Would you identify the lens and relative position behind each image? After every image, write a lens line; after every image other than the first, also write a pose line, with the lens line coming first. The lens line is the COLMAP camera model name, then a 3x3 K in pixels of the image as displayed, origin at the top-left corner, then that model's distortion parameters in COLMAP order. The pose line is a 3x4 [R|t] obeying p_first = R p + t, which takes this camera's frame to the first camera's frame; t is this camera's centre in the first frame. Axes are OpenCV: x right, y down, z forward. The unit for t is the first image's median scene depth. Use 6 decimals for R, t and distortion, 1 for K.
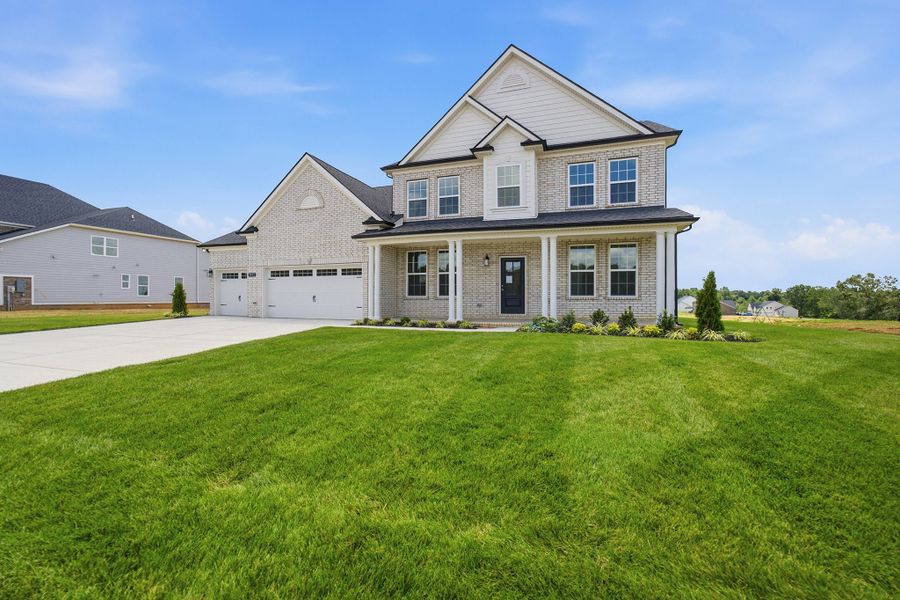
lens RADIAL K [[384.0, 0, 451.0], [0, 384.0, 294.3], [0, 0, 1]] dist [-0.001379, 0.000778]
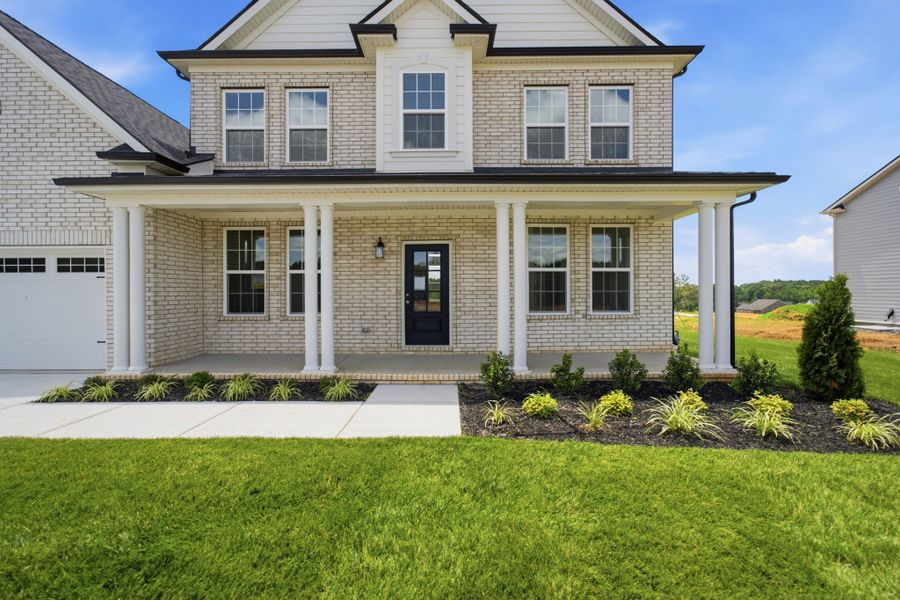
lens RADIAL K [[394.6, 0, 449.0], [0, 394.6, 275.8], [0, 0, 1]] dist [-0.000634, 0.000239]
pose [[0.949892, 0.007222, 0.312496, 0.011180], [0.004623, 0.999299, -0.037149, -0.028358], [-0.312545, 0.036732, 0.949192, 0.449746]]
